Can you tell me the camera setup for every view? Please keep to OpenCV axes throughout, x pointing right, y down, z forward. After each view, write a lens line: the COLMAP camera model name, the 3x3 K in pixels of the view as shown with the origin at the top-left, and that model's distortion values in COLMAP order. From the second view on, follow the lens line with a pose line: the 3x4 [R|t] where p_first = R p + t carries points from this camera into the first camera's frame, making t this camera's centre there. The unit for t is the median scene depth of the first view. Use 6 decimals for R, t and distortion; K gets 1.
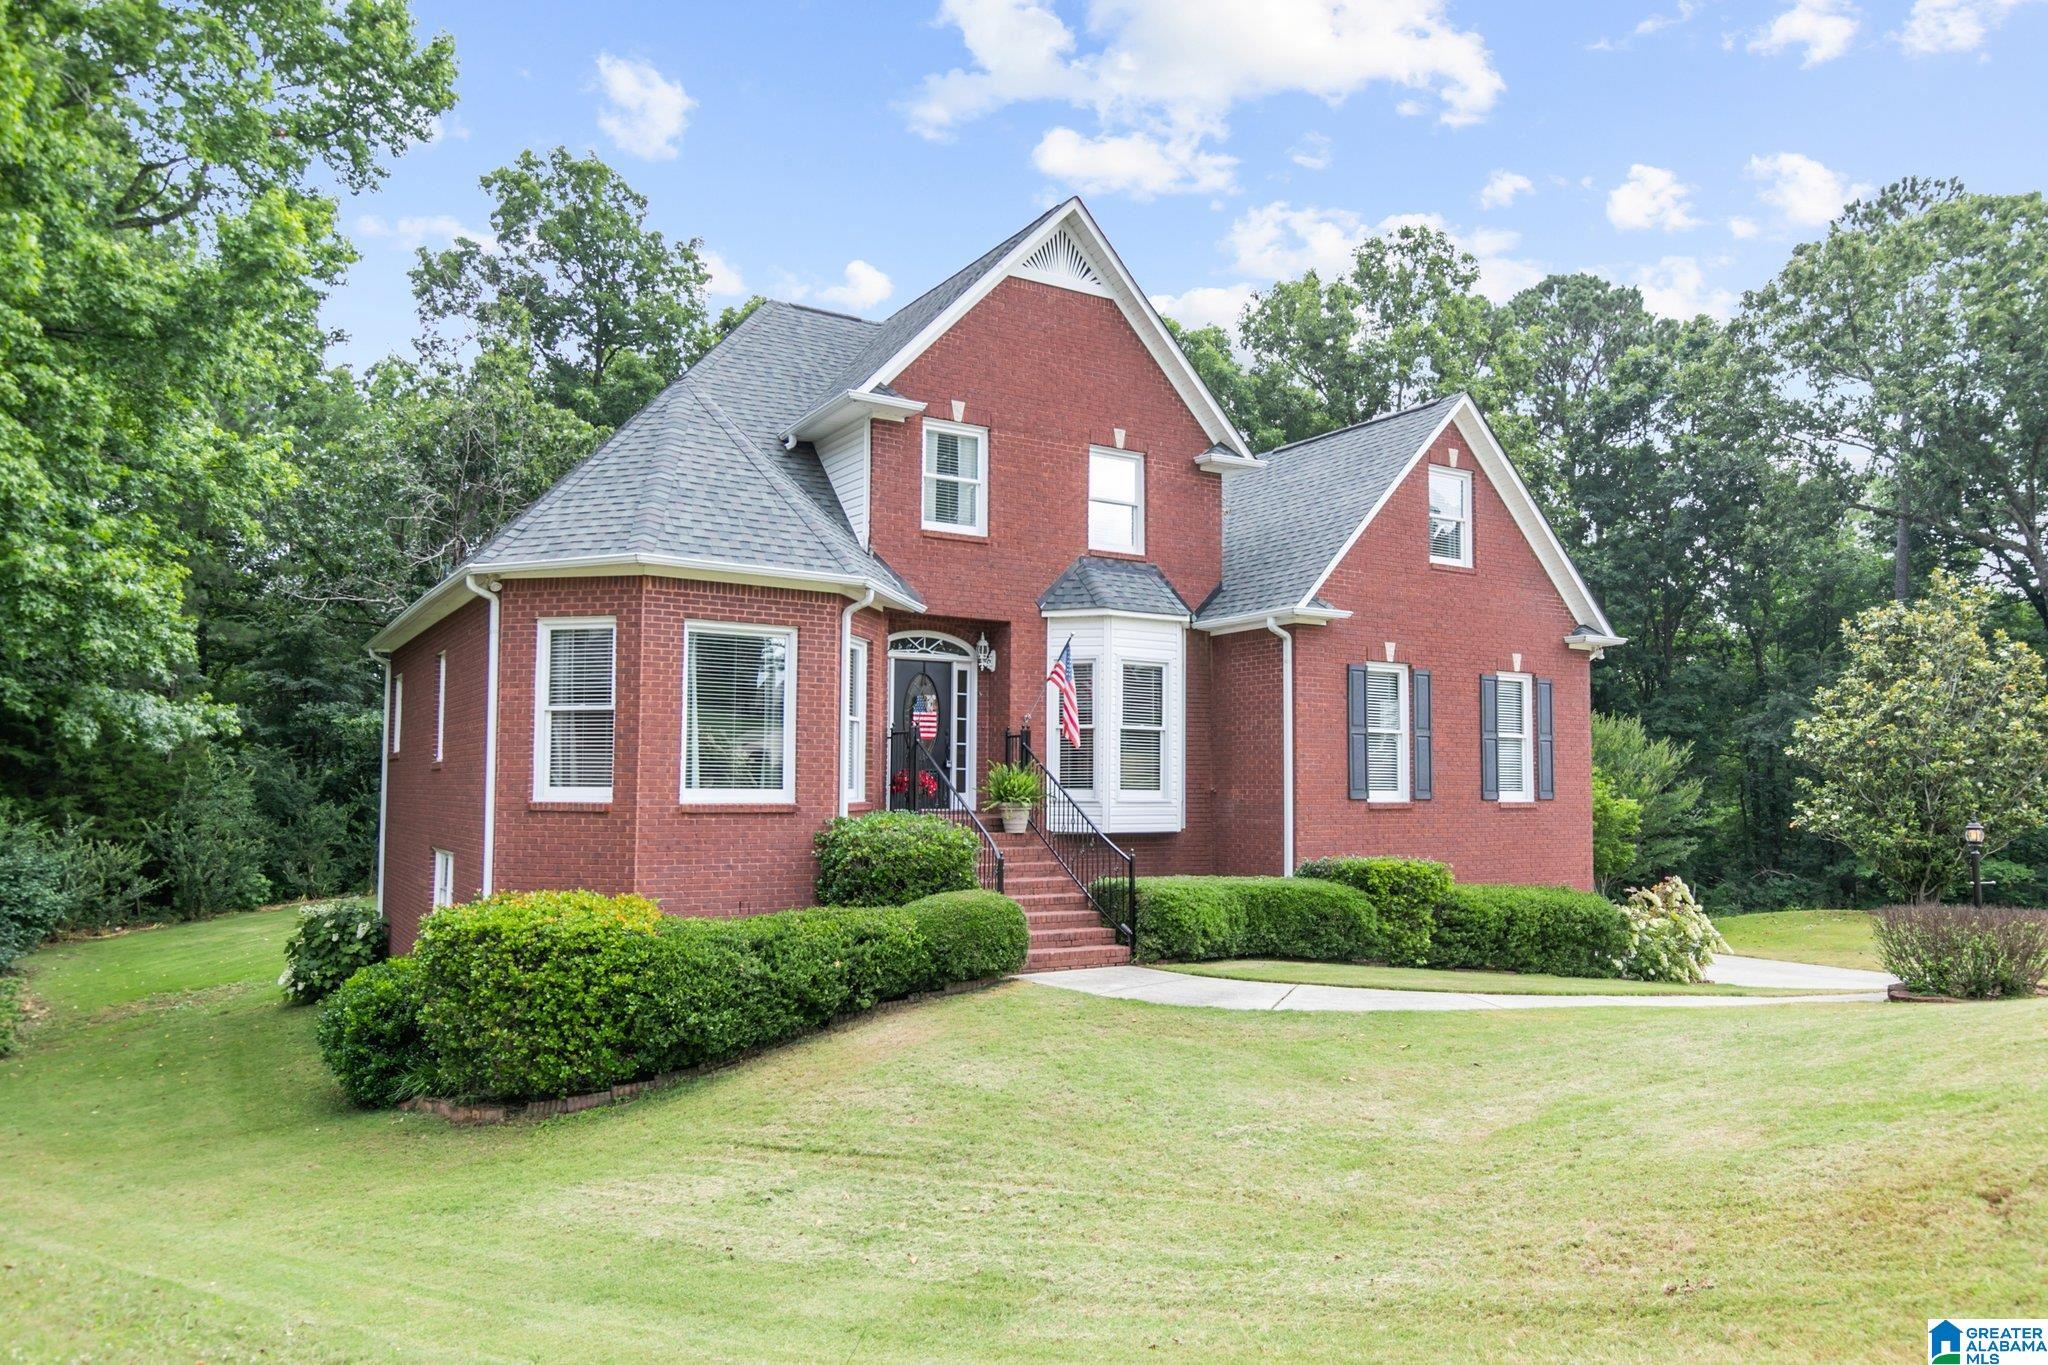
lens RADIAL K [[1368.6, 0, 1024.0], [0, 1368.6, 682.5], [0, 0, 1]] dist [-0.003021, -0.002130]
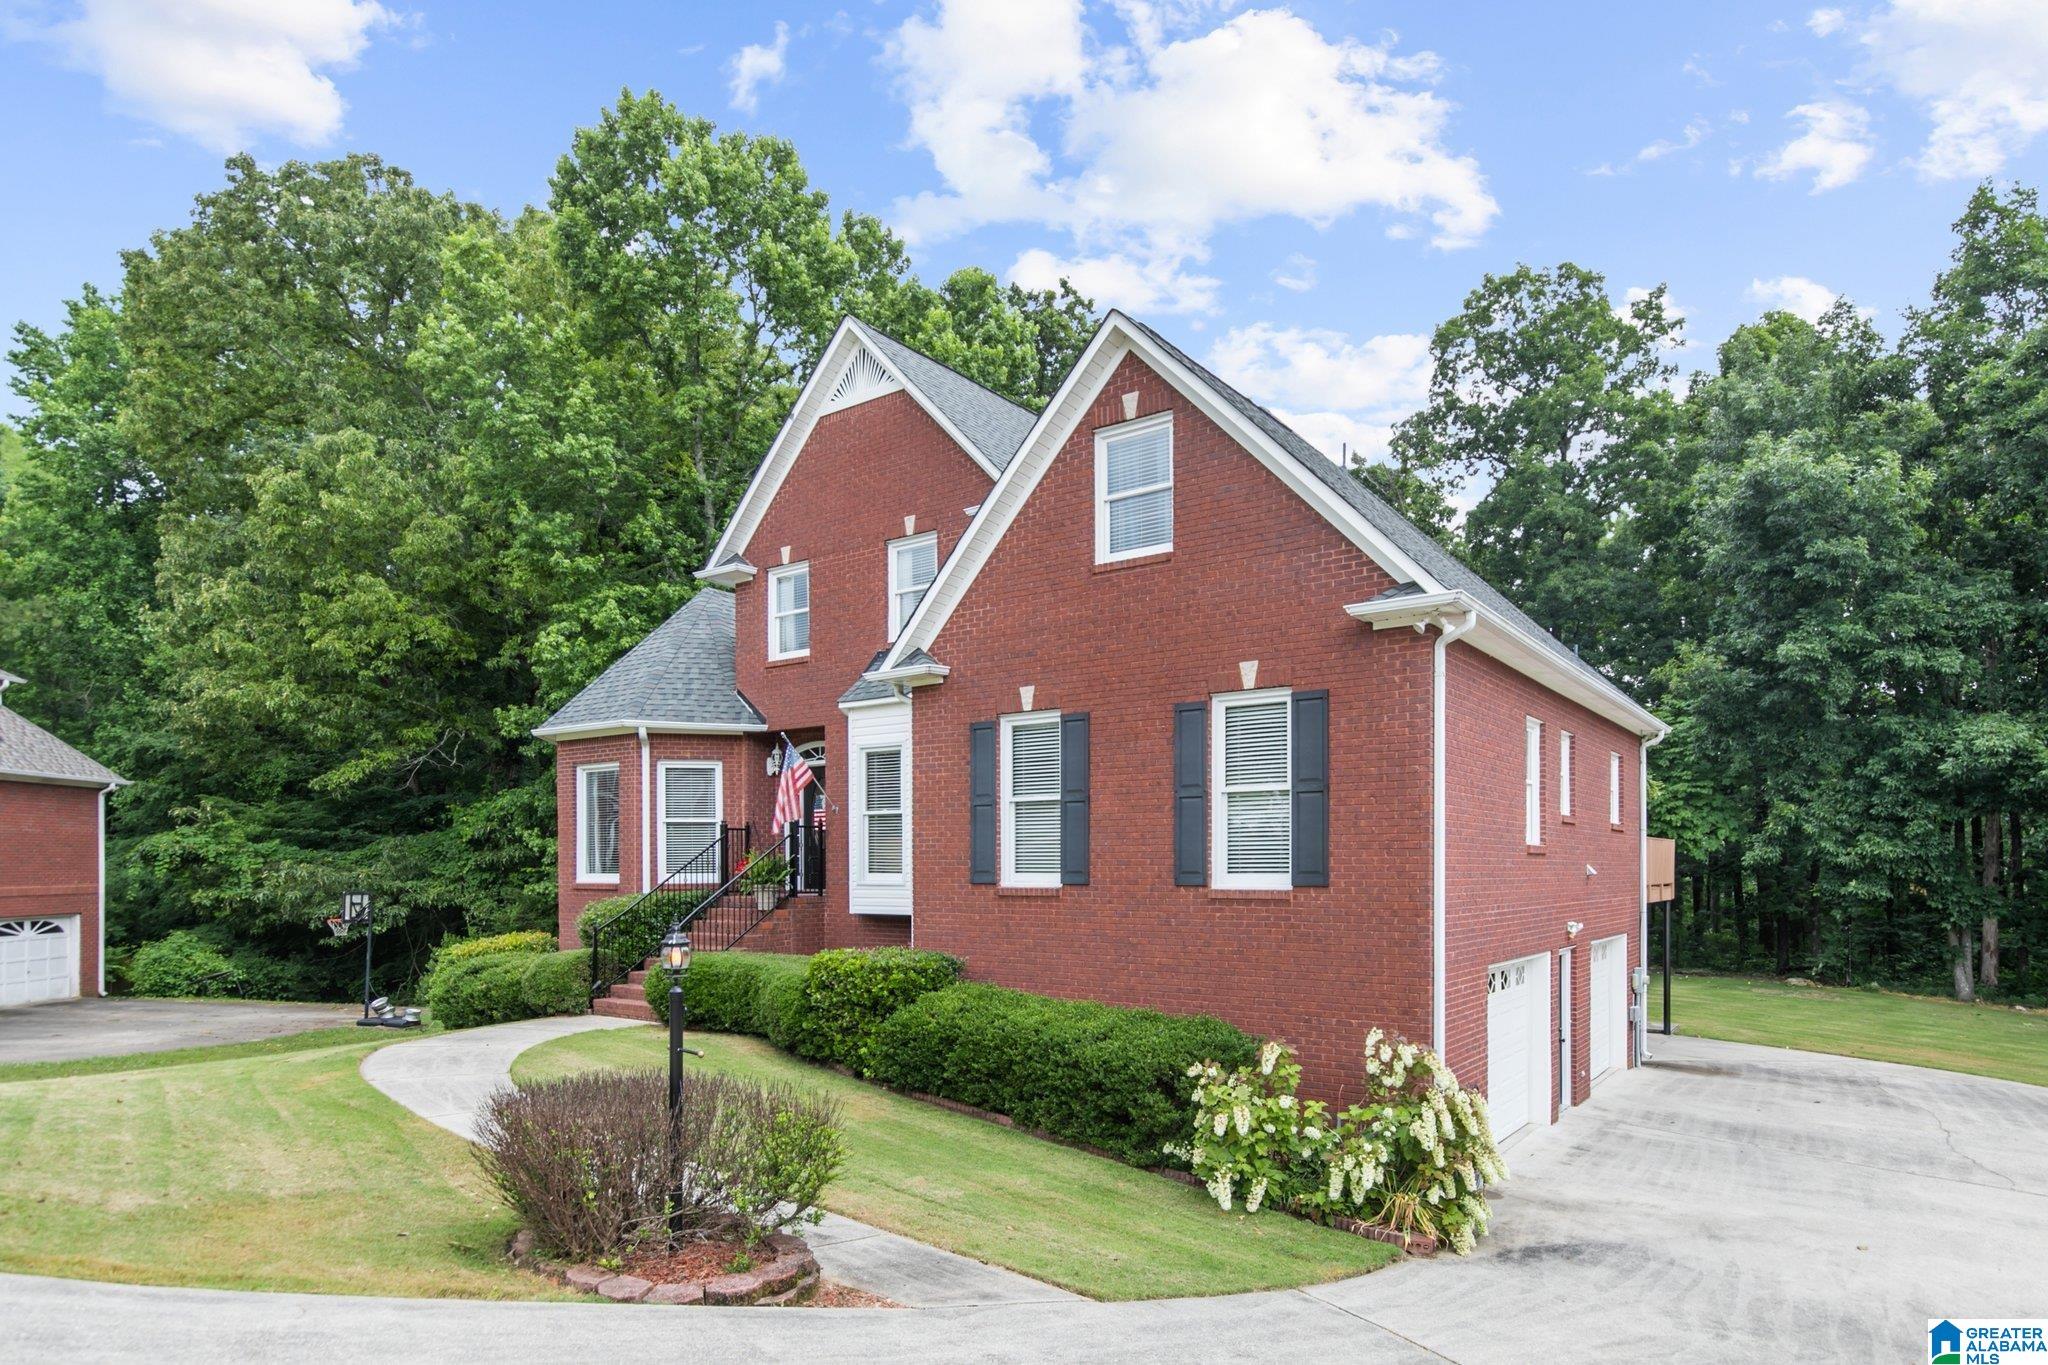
lens RADIAL K [[1162.1, 0, 1023.0], [0, 1162.1, 873.2], [0, 0, 1]] dist [-0.030599, -0.000011]
pose [[0.369404, -0.004470, -0.929258, 0.921855], [0.071050, 0.997197, 0.023447, 0.064814], [0.926549, -0.074685, 0.368687, 0.769284]]
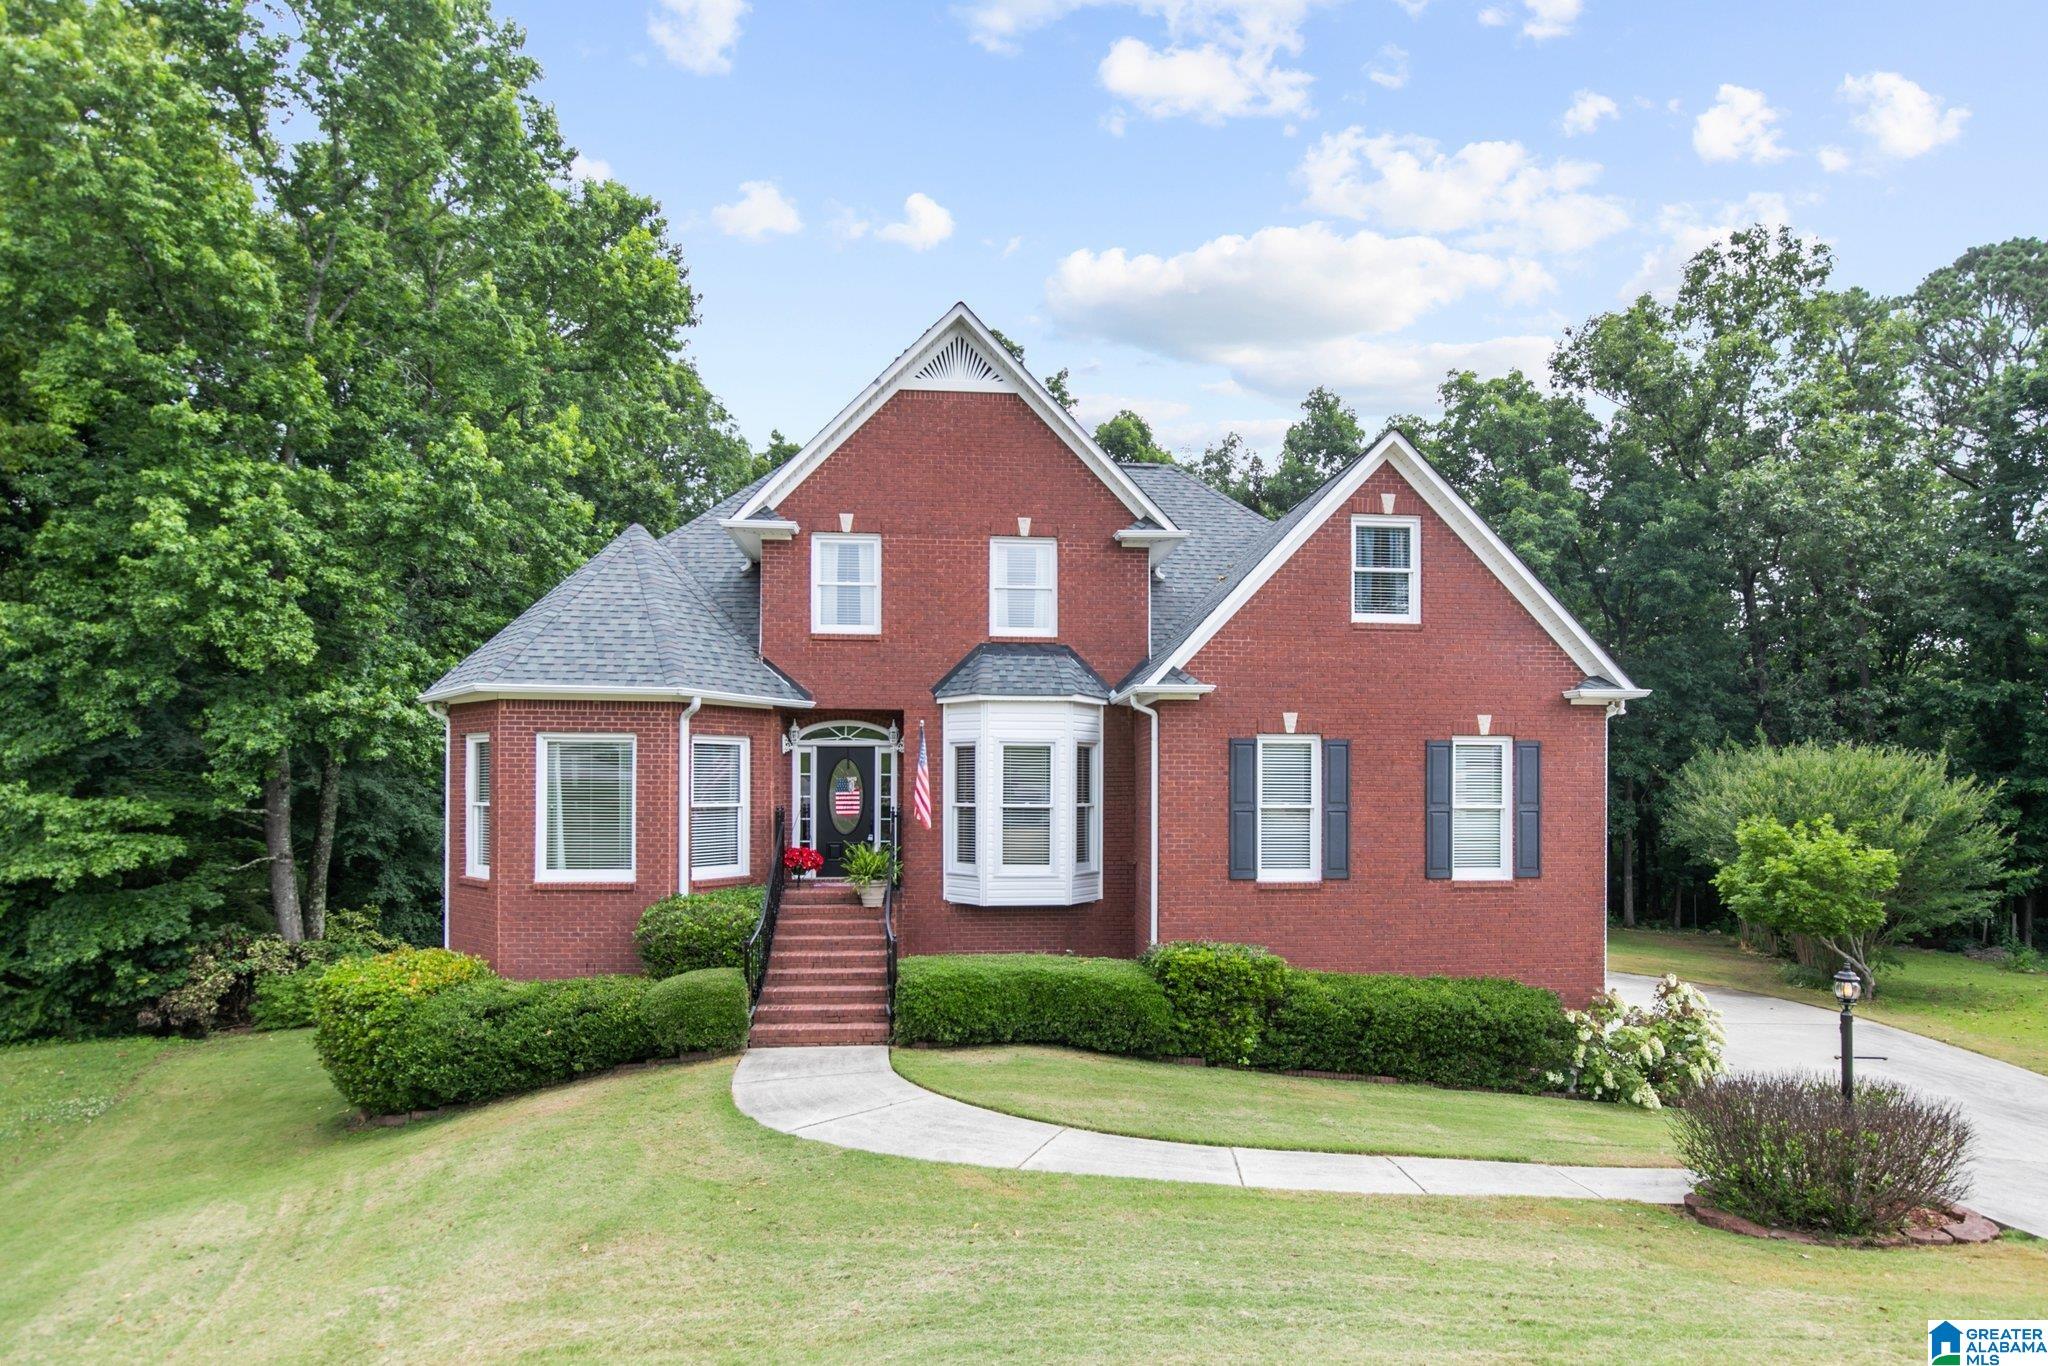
lens RADIAL K [[1086.6, 0, 1027.0], [0, 1086.6, 764.3], [0, 0, 1]] dist [-0.019976, -0.001206]
pose [[0.892859, -0.015180, -0.450080, 0.456736], [0.037369, 0.998482, 0.040456, -0.031753], [0.448783, -0.052941, 0.892071, 0.261174]]
